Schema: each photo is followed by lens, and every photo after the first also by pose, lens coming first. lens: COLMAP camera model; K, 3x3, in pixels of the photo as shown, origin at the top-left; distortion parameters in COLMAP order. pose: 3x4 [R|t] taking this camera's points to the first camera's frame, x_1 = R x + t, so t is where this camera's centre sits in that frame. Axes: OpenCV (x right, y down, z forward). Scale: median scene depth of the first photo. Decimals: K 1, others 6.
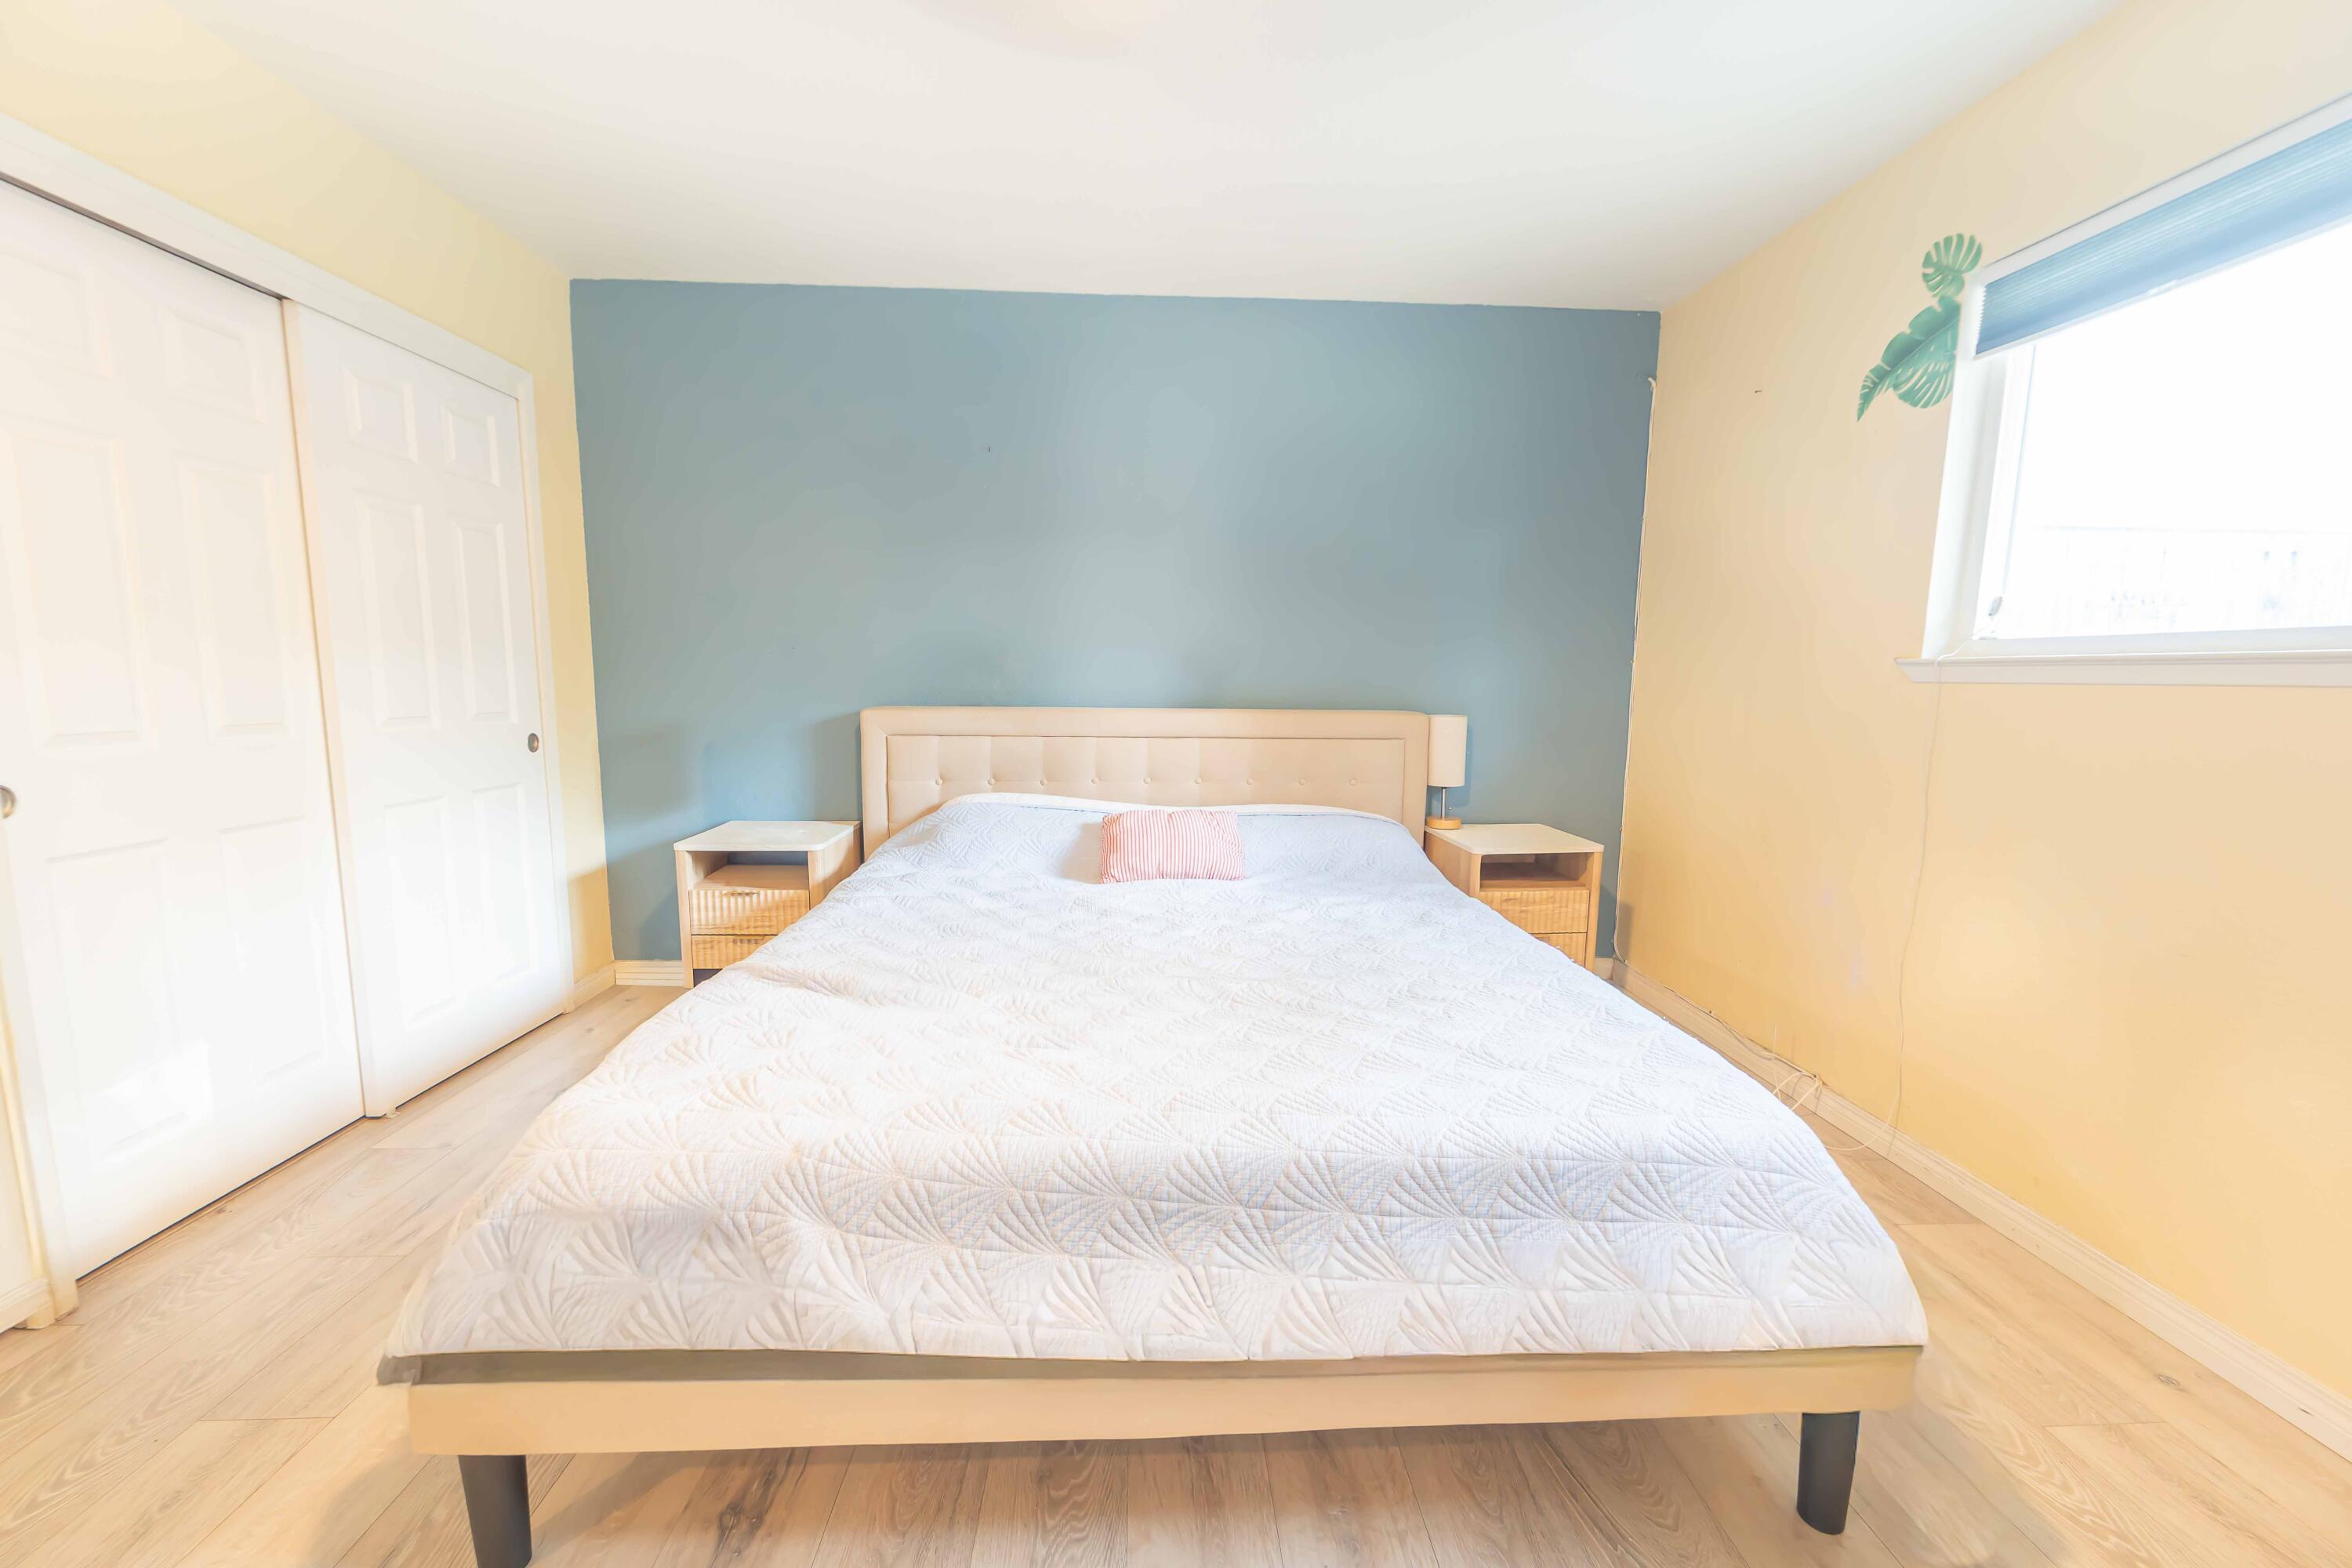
lens RADIAL K [[948.0, 0, 1183.4], [0, 948.0, 792.7], [0, 0, 1]] dist [0.003192, -0.000679]
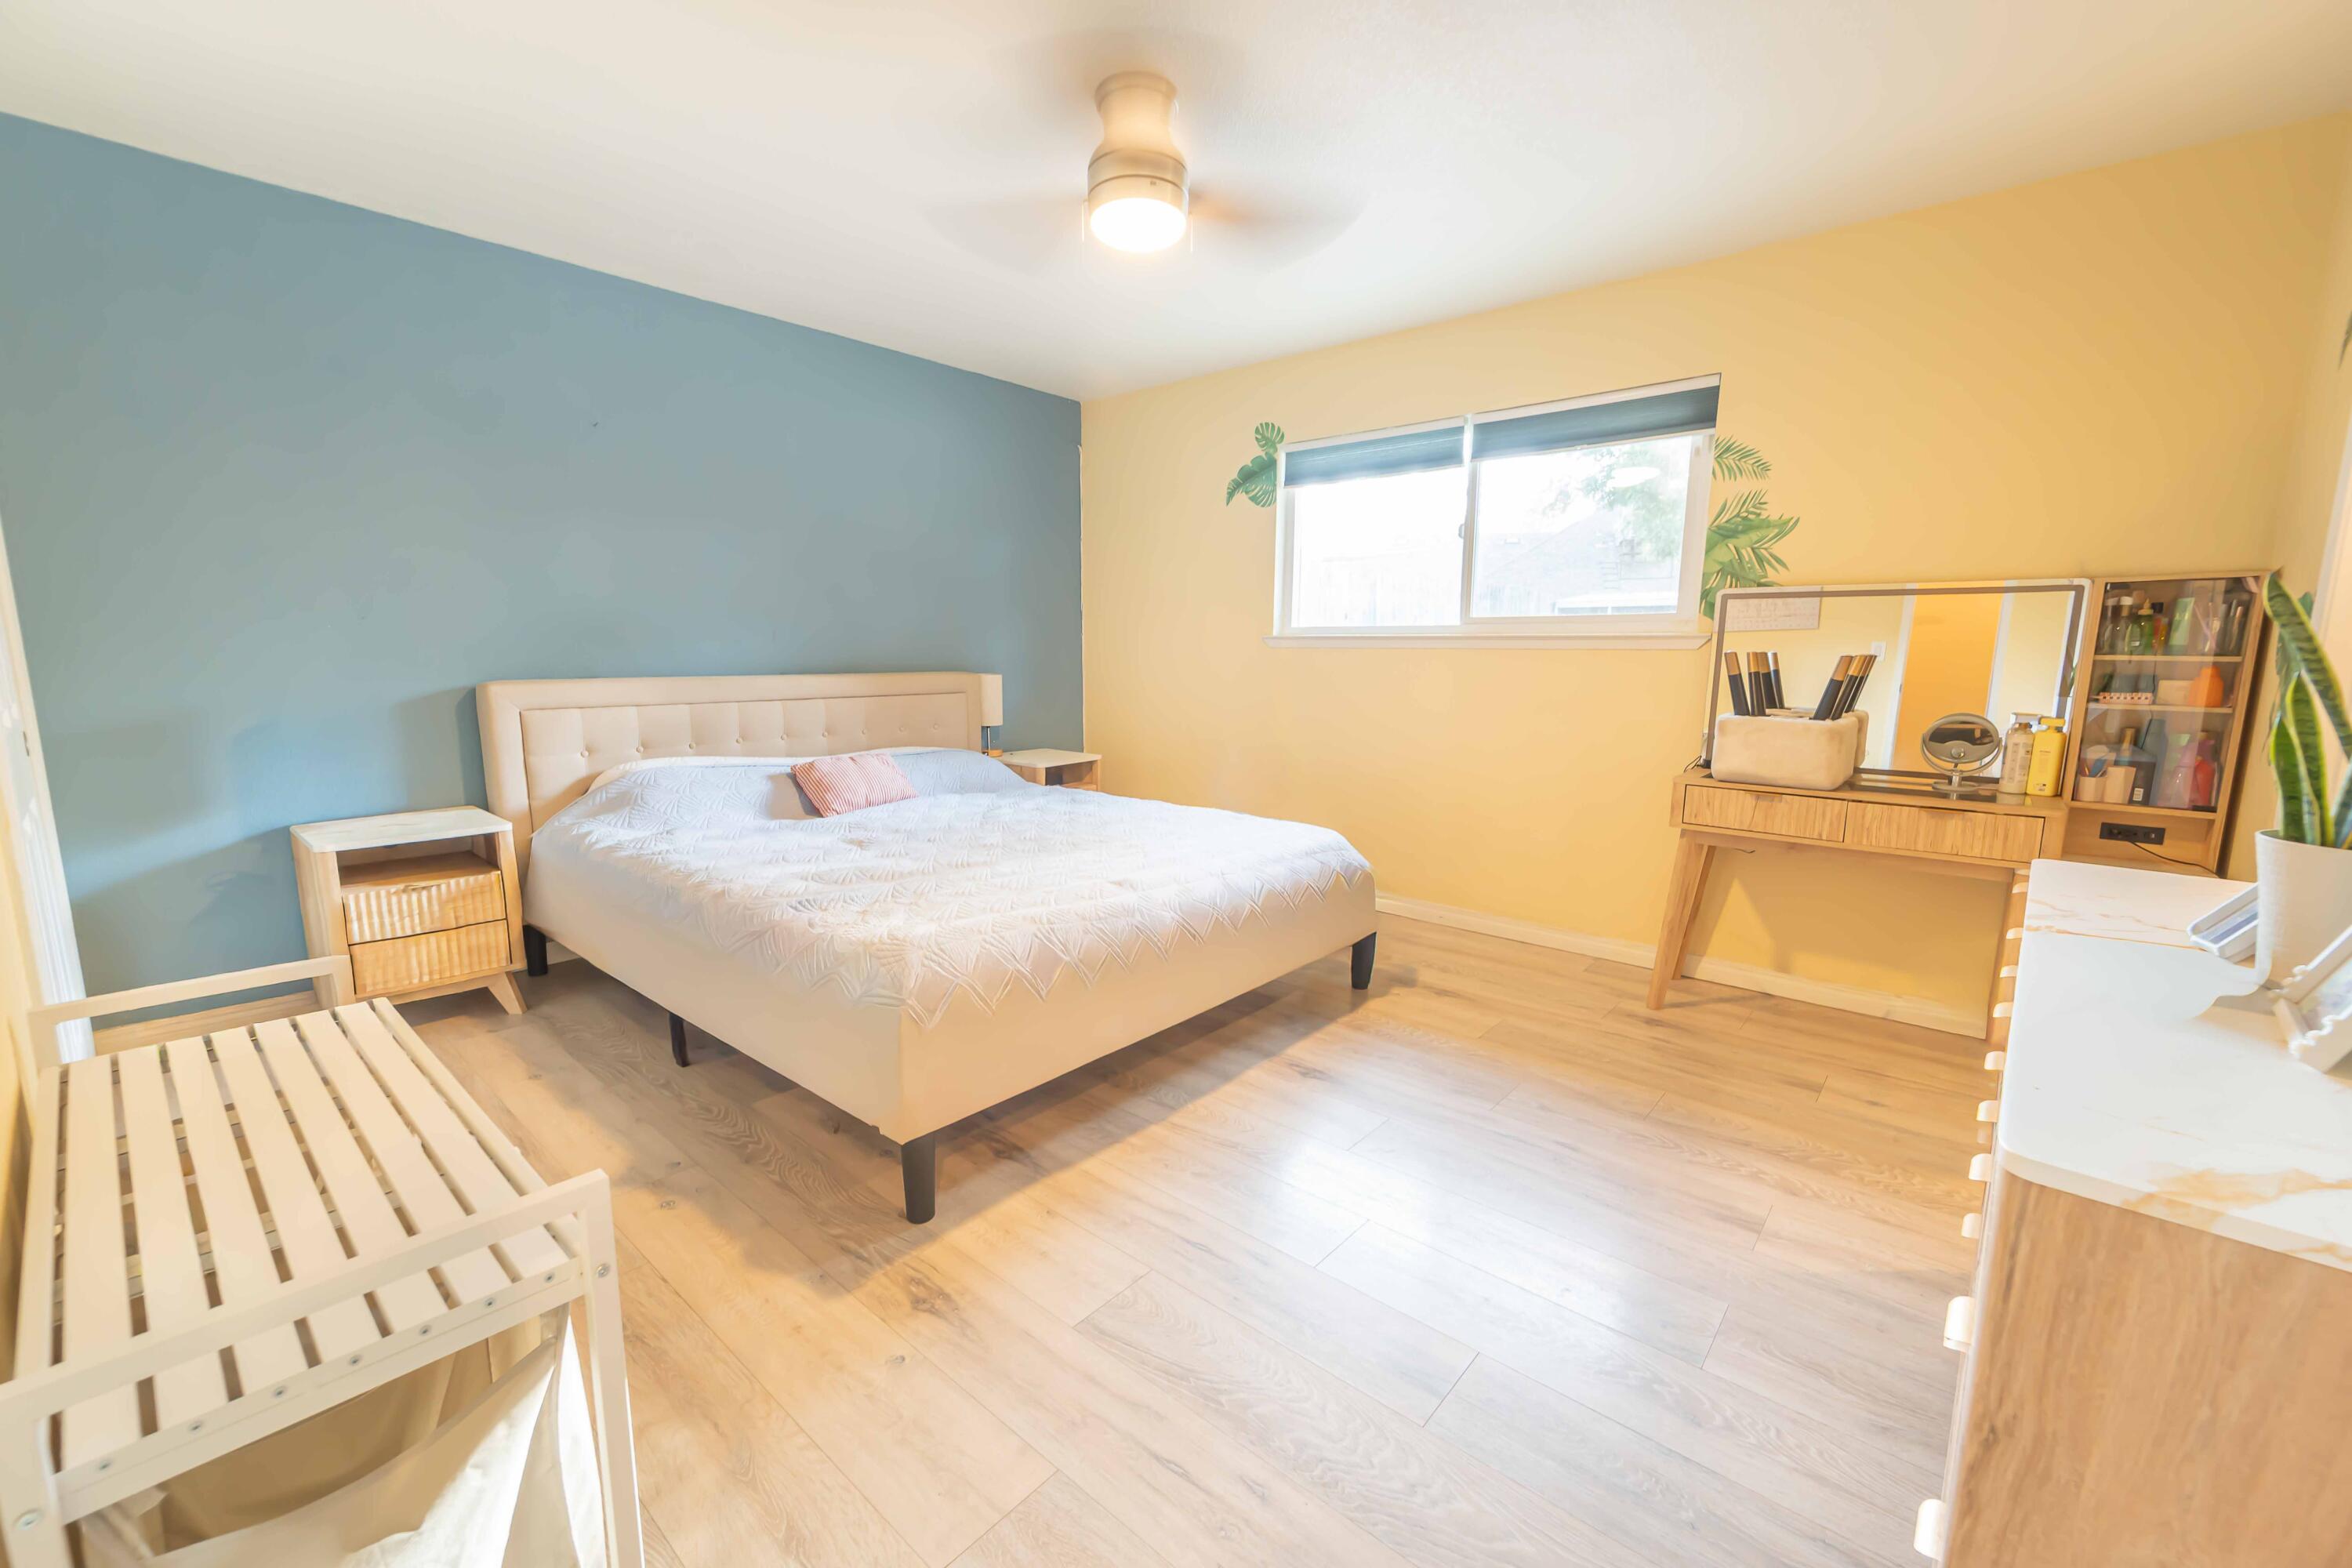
lens RADIAL K [[962.4, 0, 1172.7], [0, 962.4, 795.3], [0, 0, 1]] dist [-0.017181, -0.000675]
pose [[0.682703, -0.115924, 0.721442, -0.798110], [0.091991, 0.993115, 0.072526, 0.022524], [-0.724883, 0.016852, 0.688666, -0.206691]]
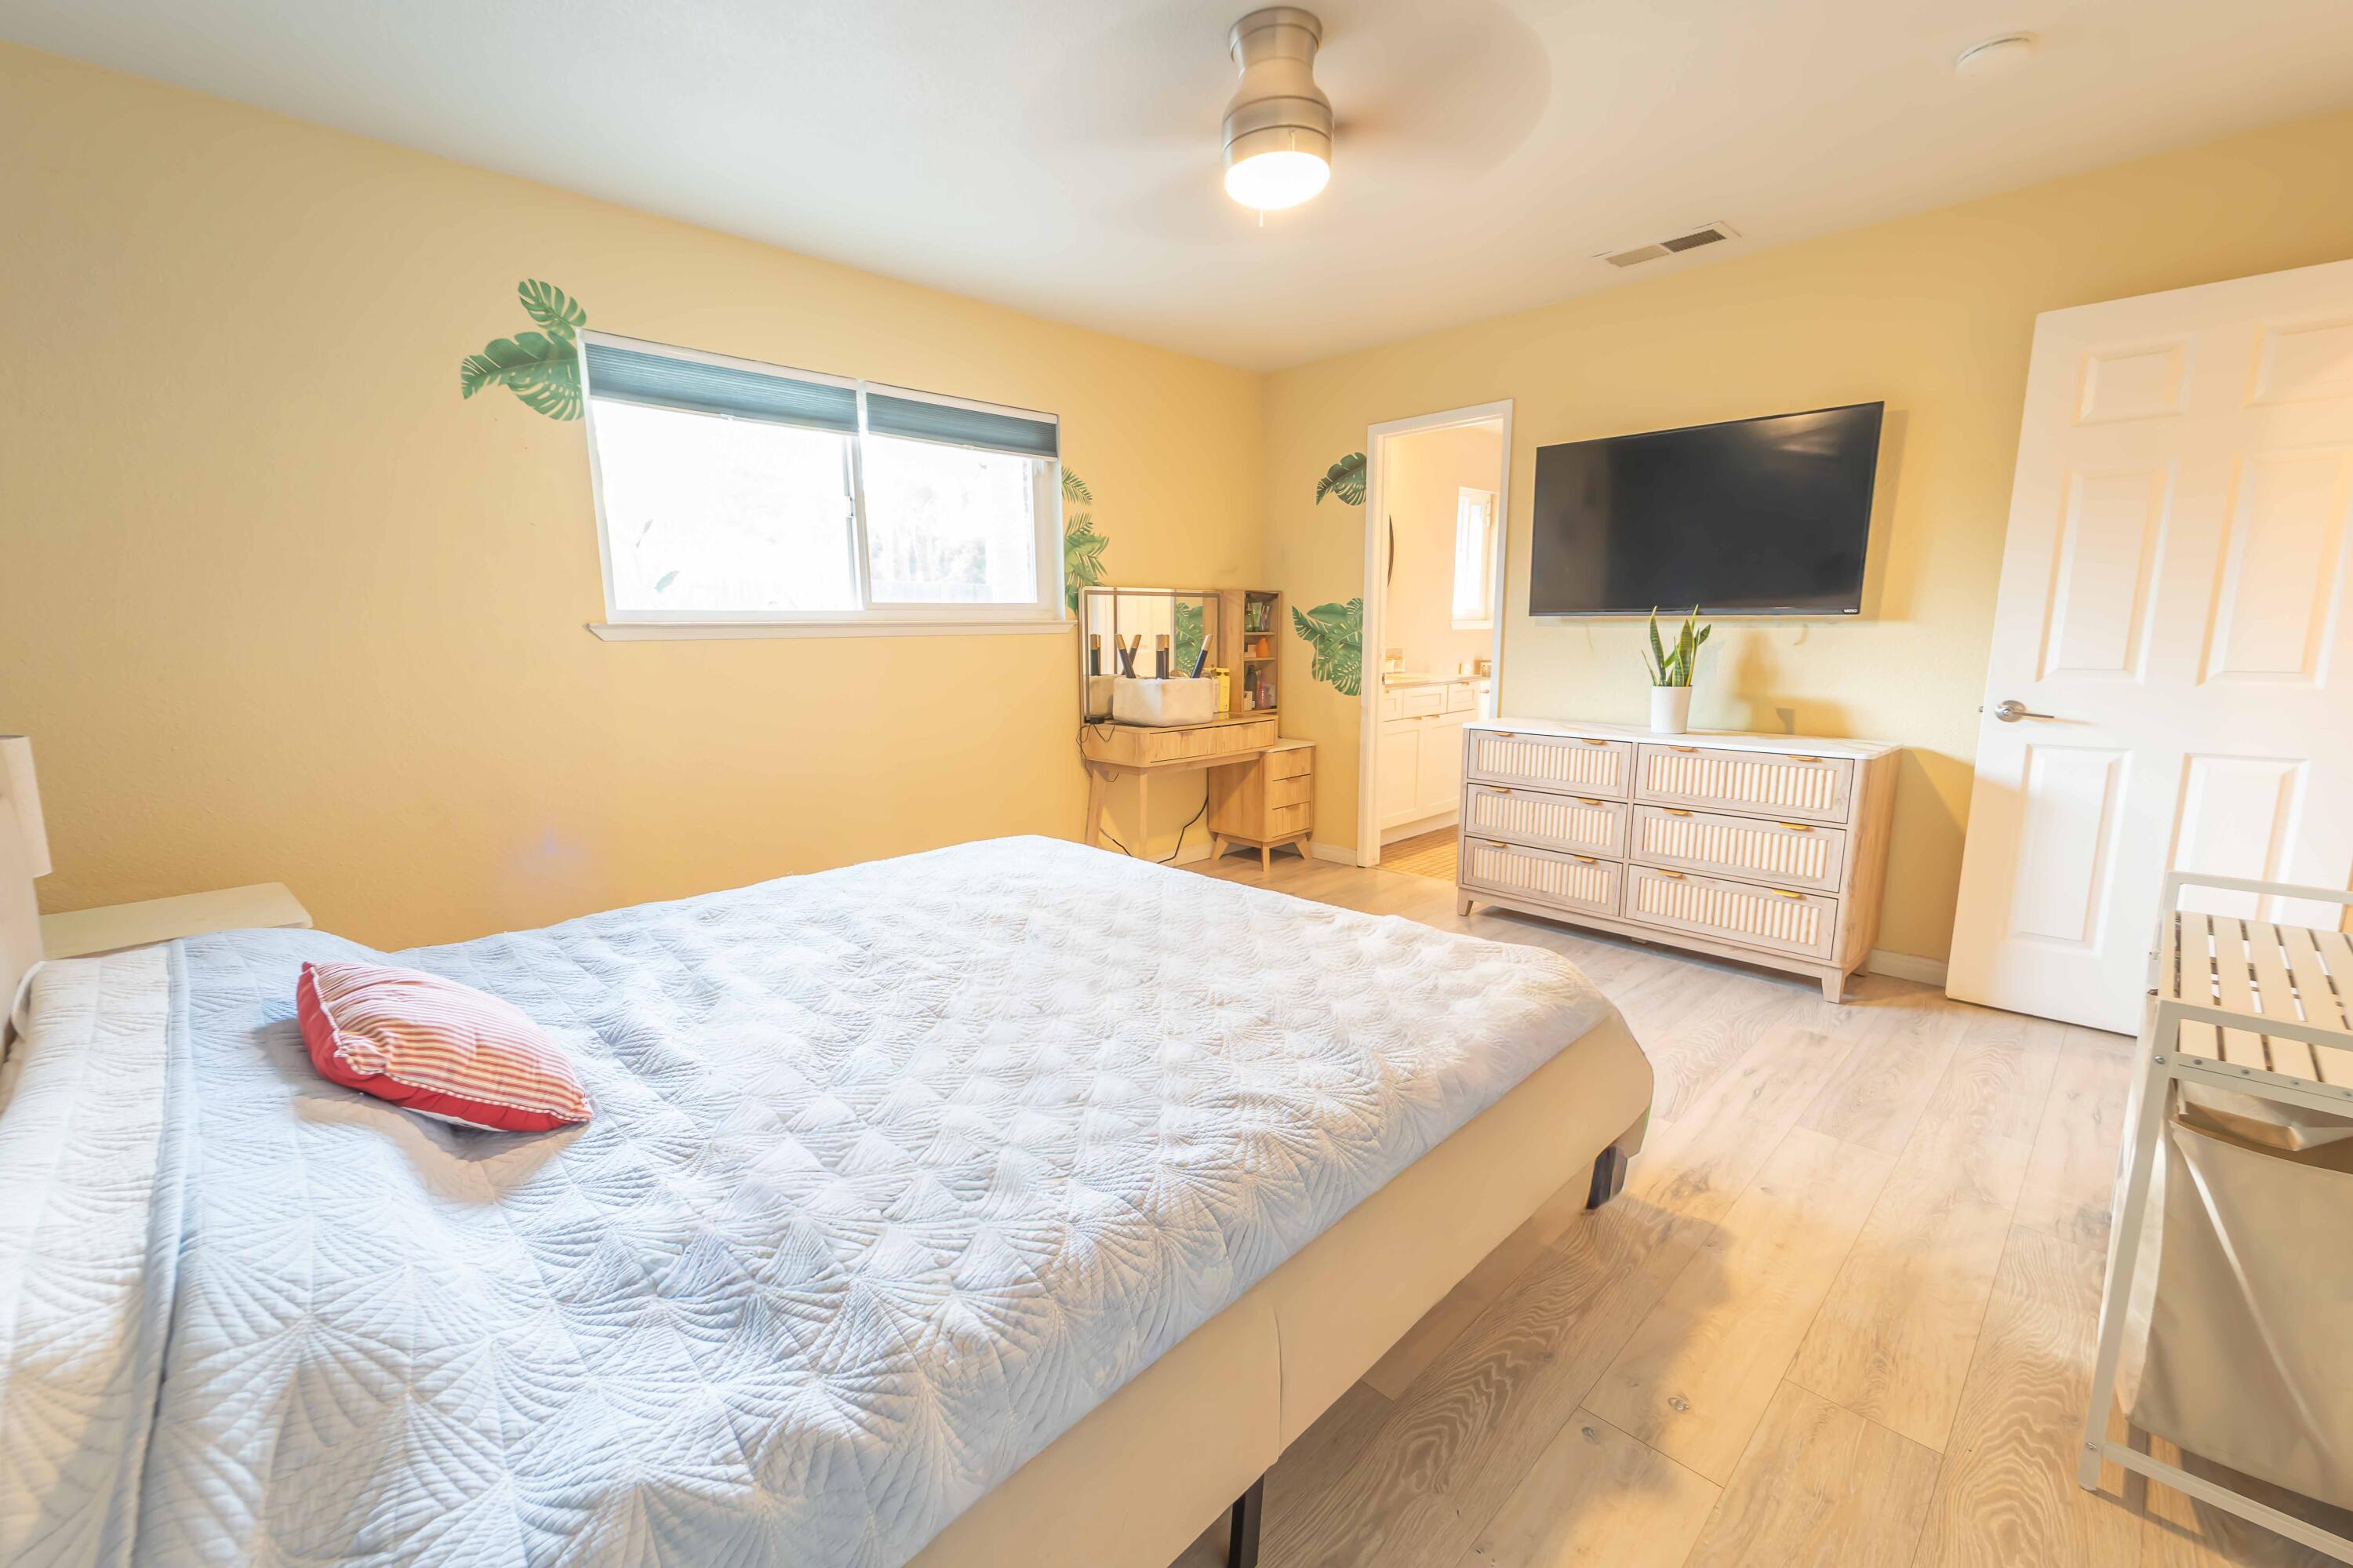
lens RADIAL K [[968.2, 0, 1184.1], [0, 968.2, 785.2], [0, 0, 1]] dist [0.015776, -0.000144]
pose [[-0.679579, -0.129207, 0.722134, -0.727116], [0.088736, 0.962662, 0.255750, -0.186226], [-0.728216, 0.237882, -0.642739, 1.265940]]
